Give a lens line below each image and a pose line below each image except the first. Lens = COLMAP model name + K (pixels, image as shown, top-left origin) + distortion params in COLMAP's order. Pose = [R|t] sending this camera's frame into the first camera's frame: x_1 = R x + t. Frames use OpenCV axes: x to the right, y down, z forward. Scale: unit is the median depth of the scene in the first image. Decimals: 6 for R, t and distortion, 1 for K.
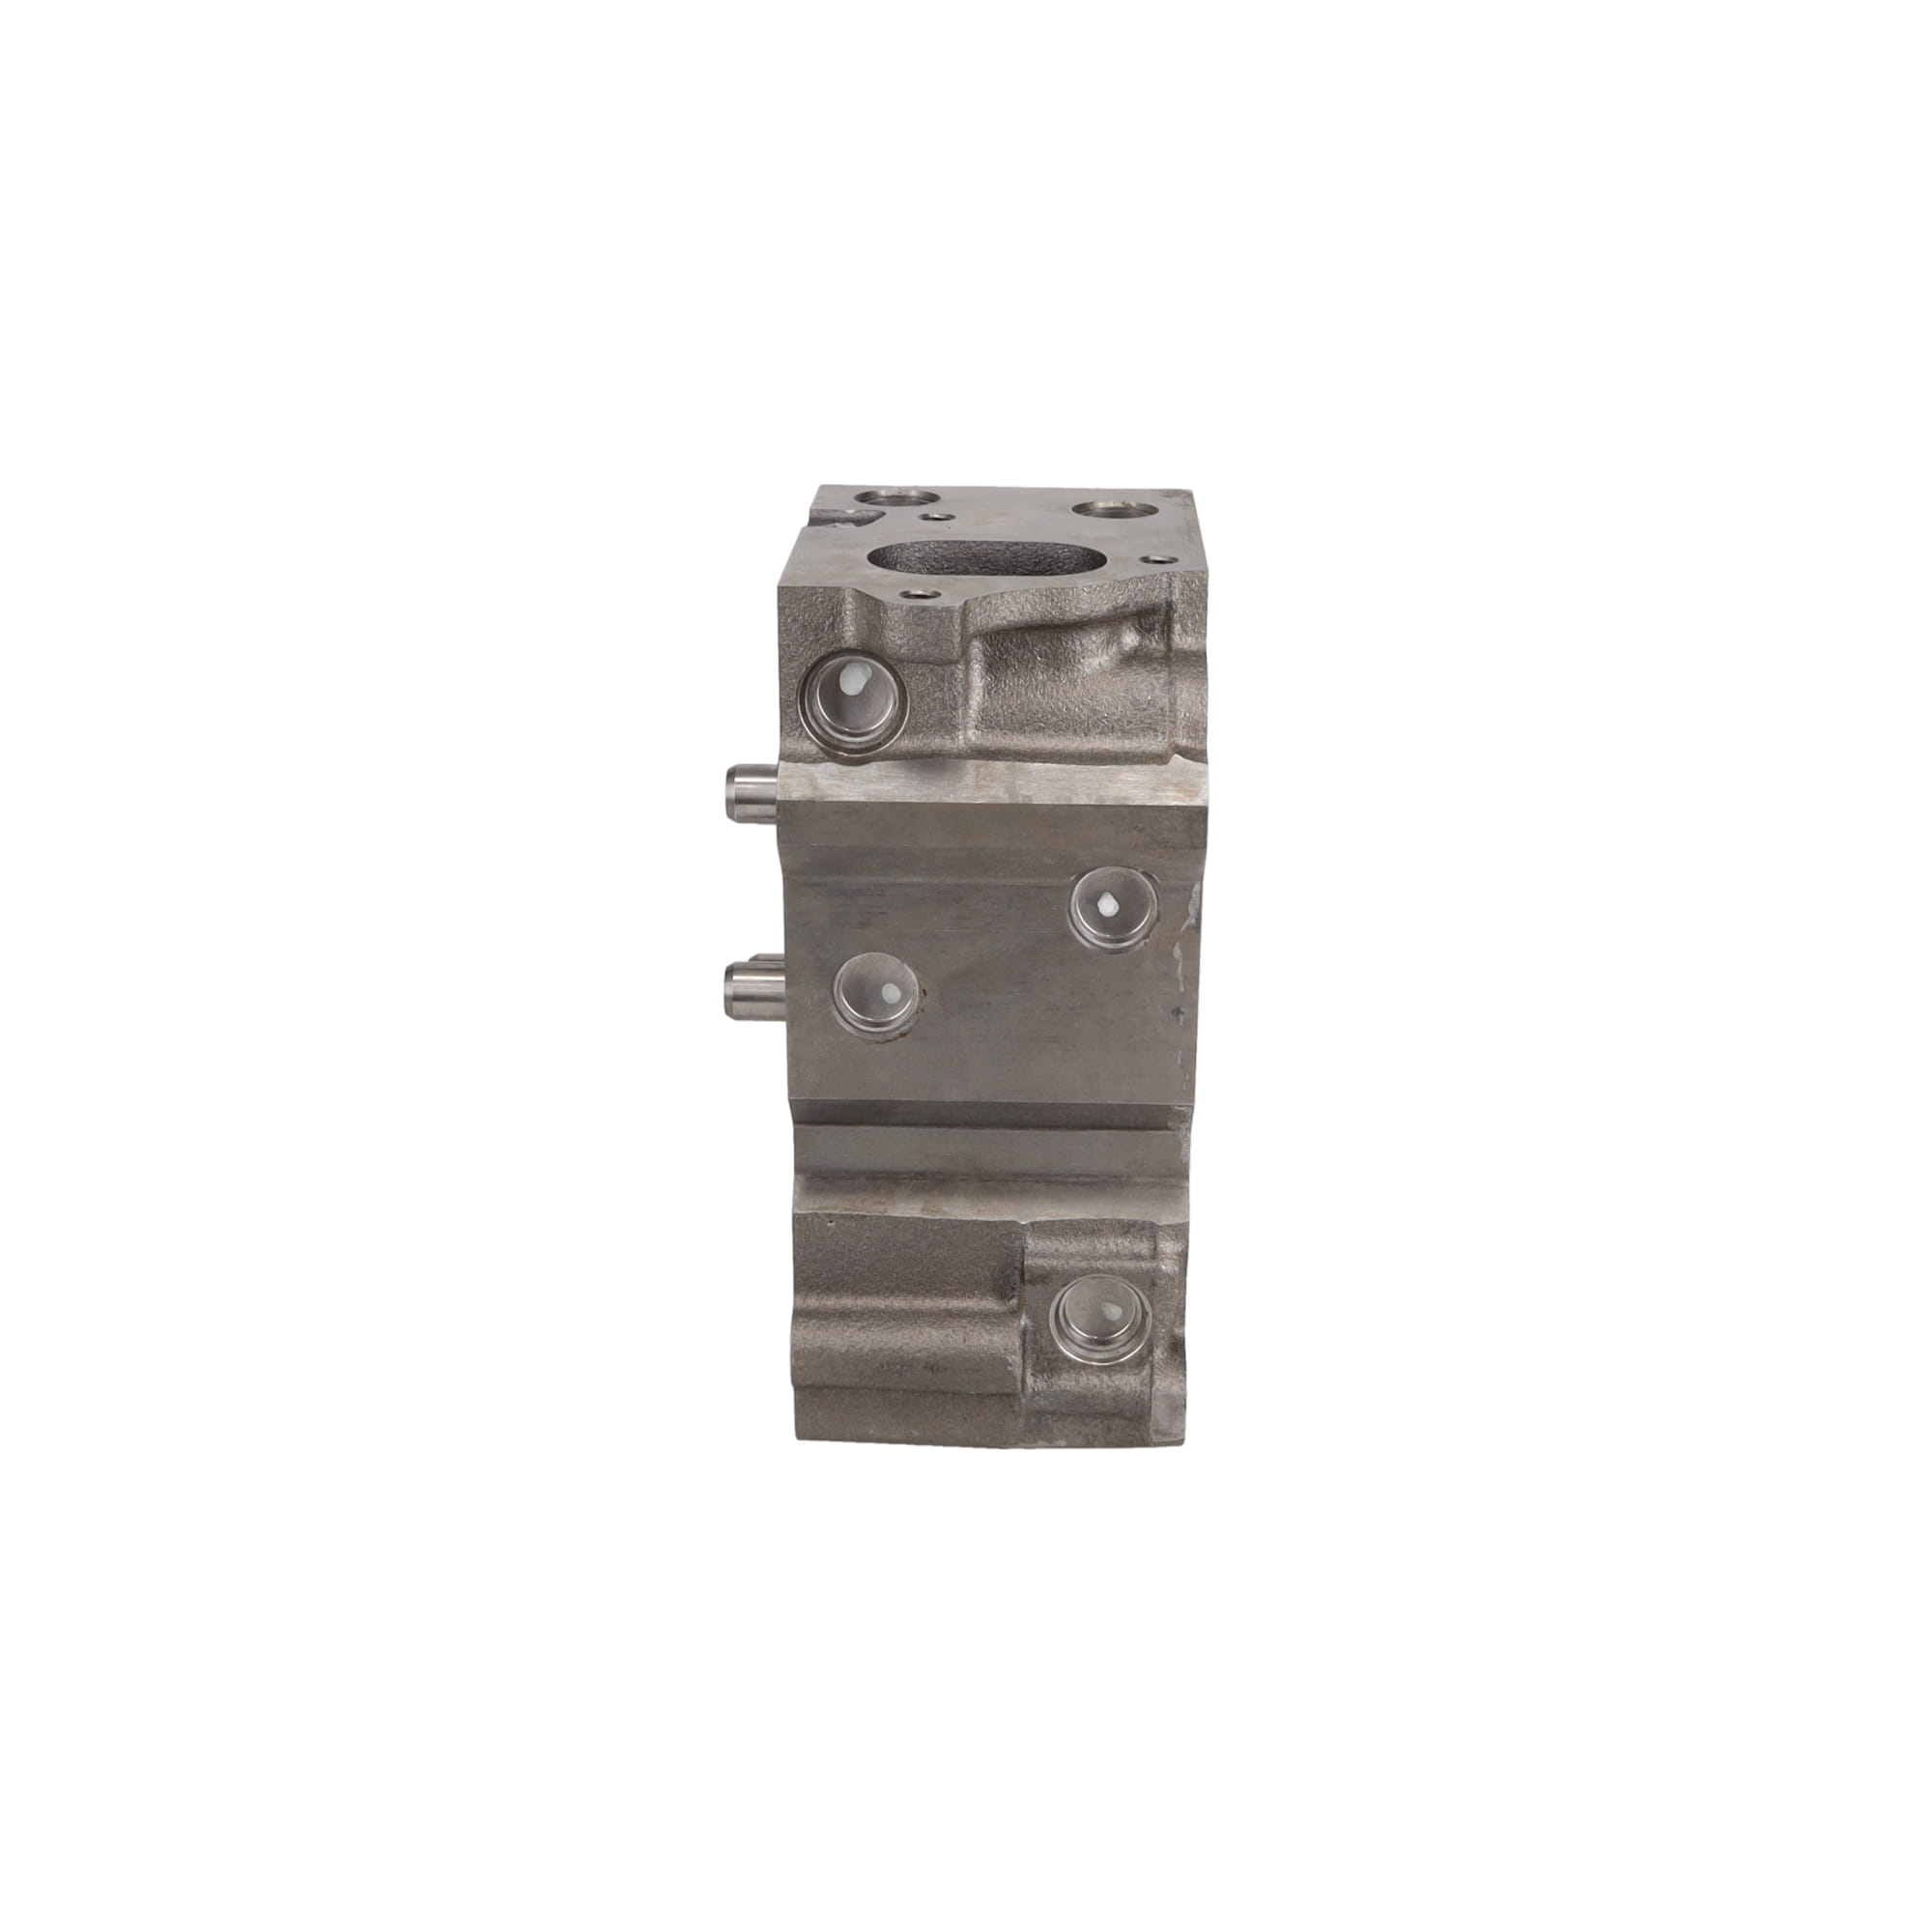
lens RADIAL K [[2594.5, 0, 963.9], [0, 2594.5, 951.1], [0, 0, 1]] dist [0.033070, 0.000000]
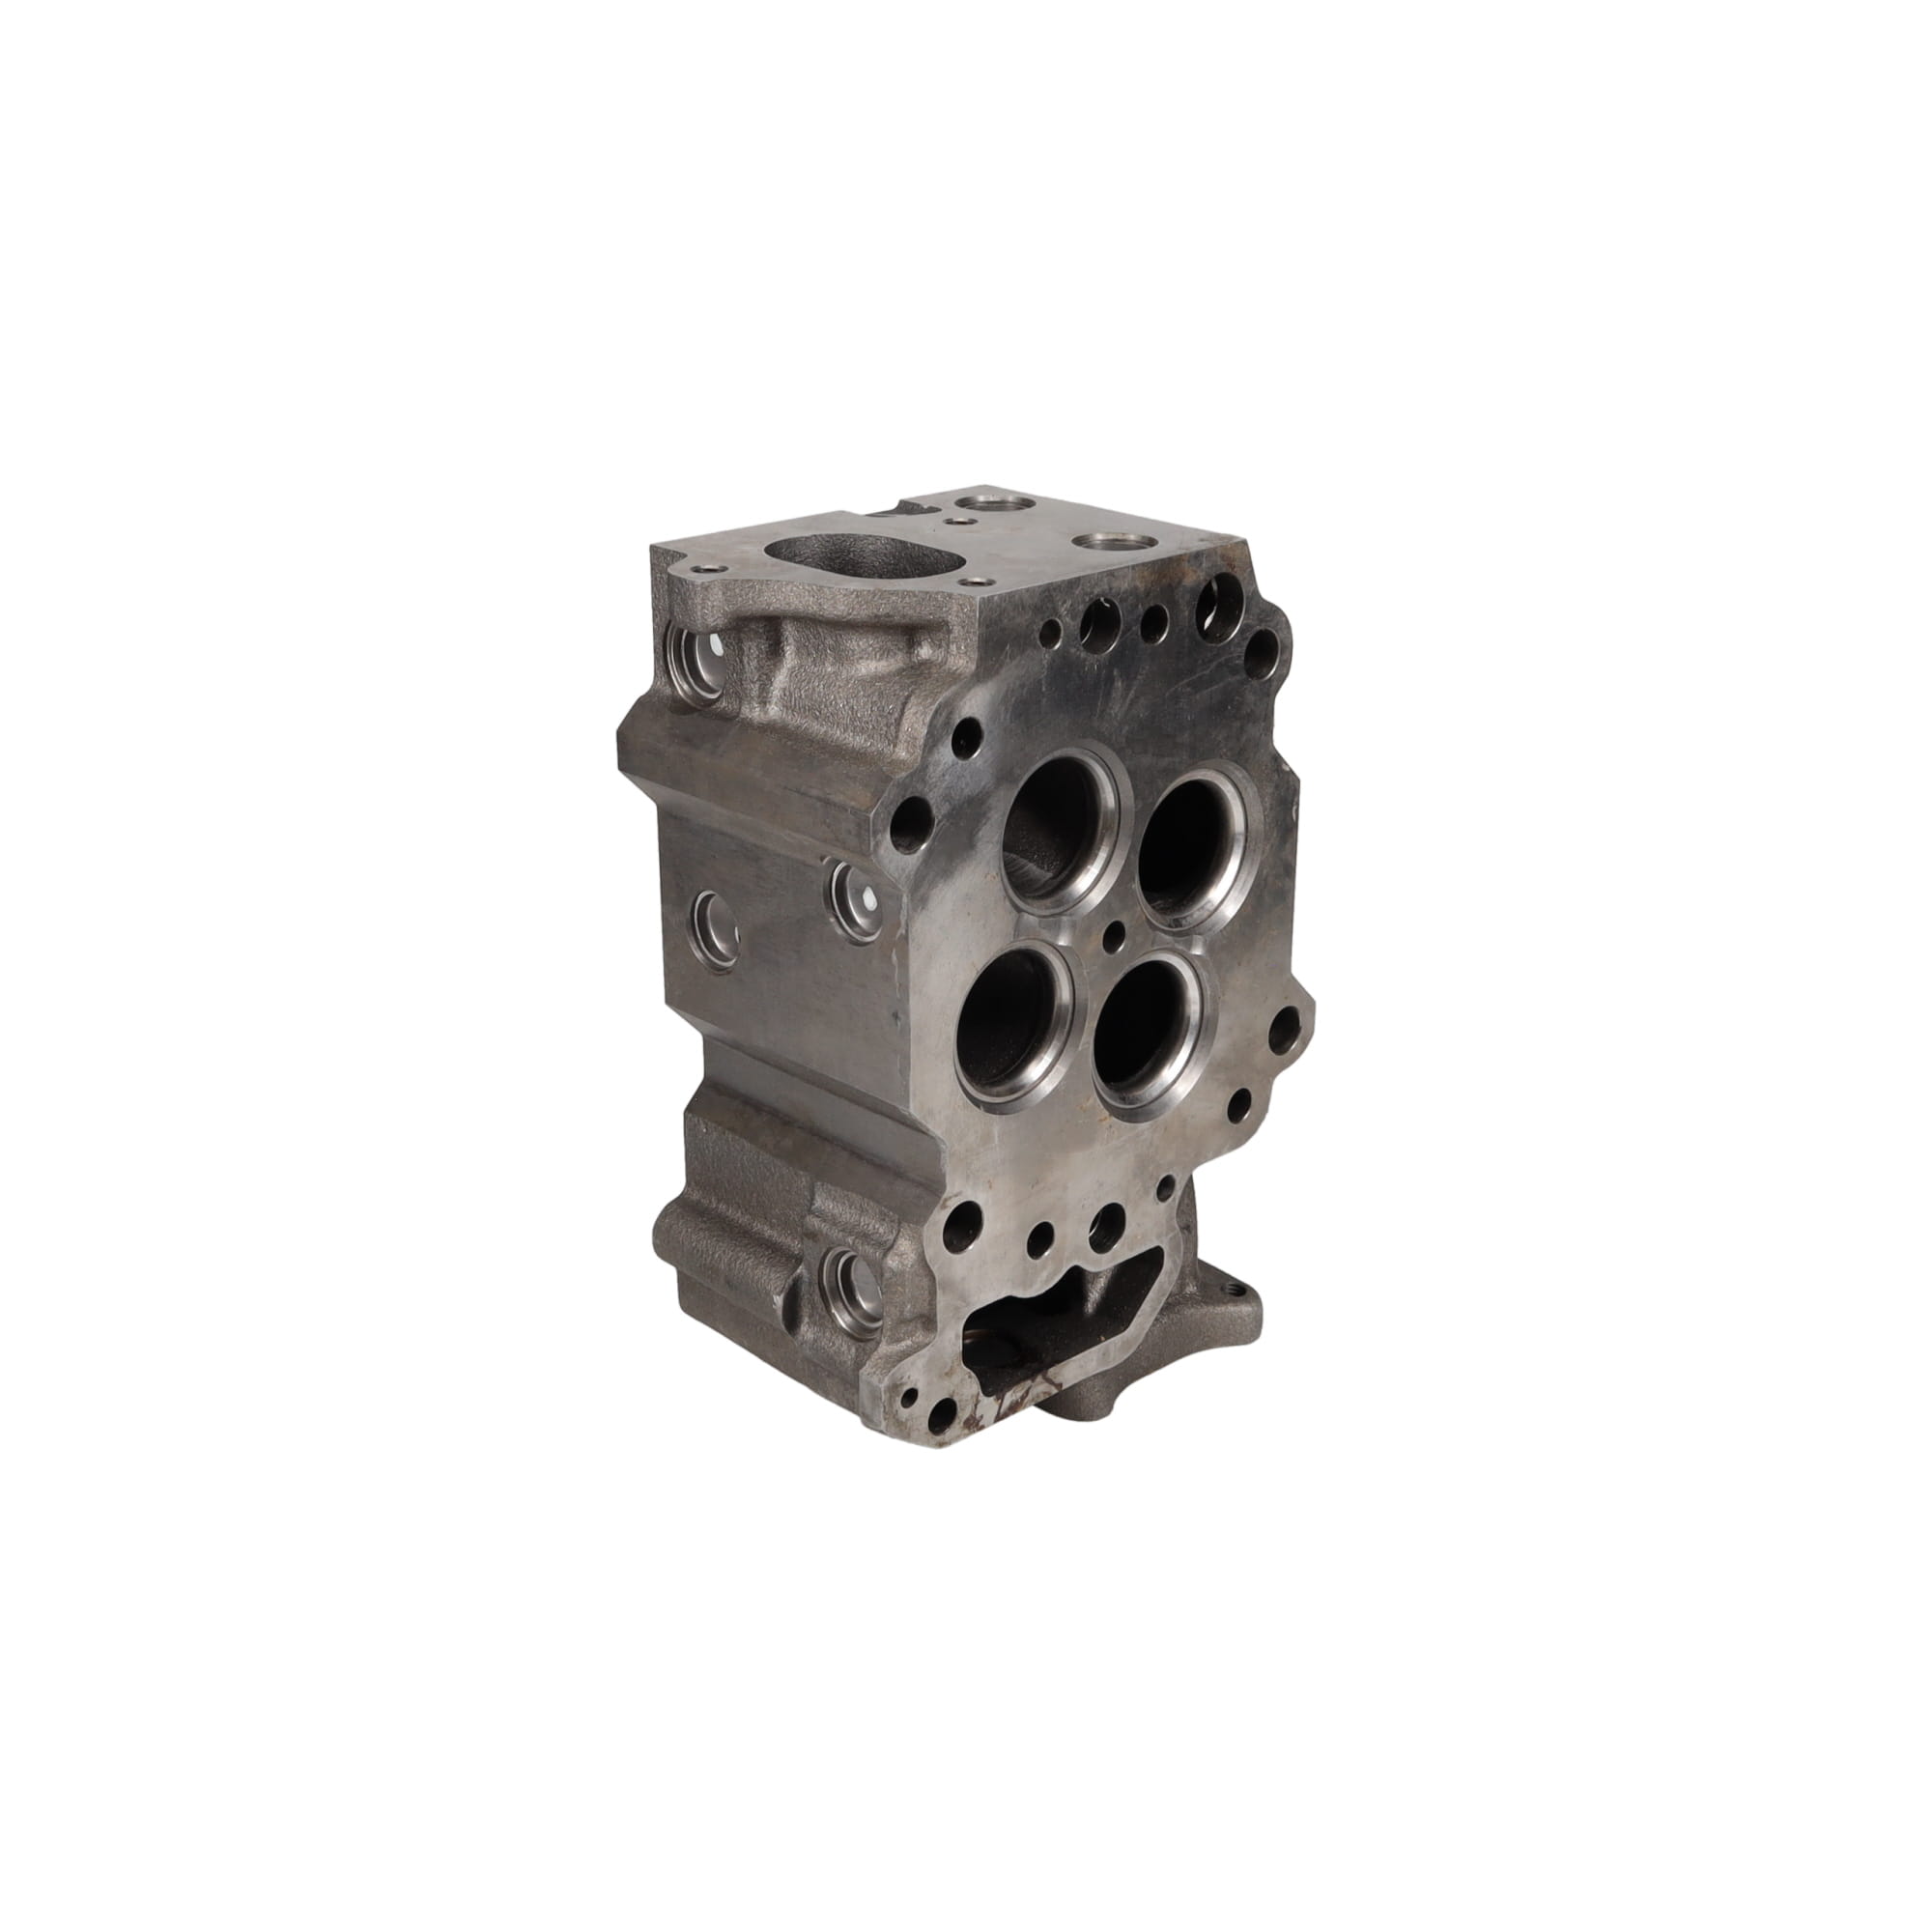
lens RADIAL K [[2594.5, 0, 972.1], [0, 2594.5, 958.9], [0, 0, 1]] dist [0.033070, 0.000000]
pose [[0.714741, 0.251381, -0.652650, 0.774592], [-0.248928, 0.963500, 0.098500, -0.108046], [0.653590, 0.092061, 0.751229, 0.247434]]
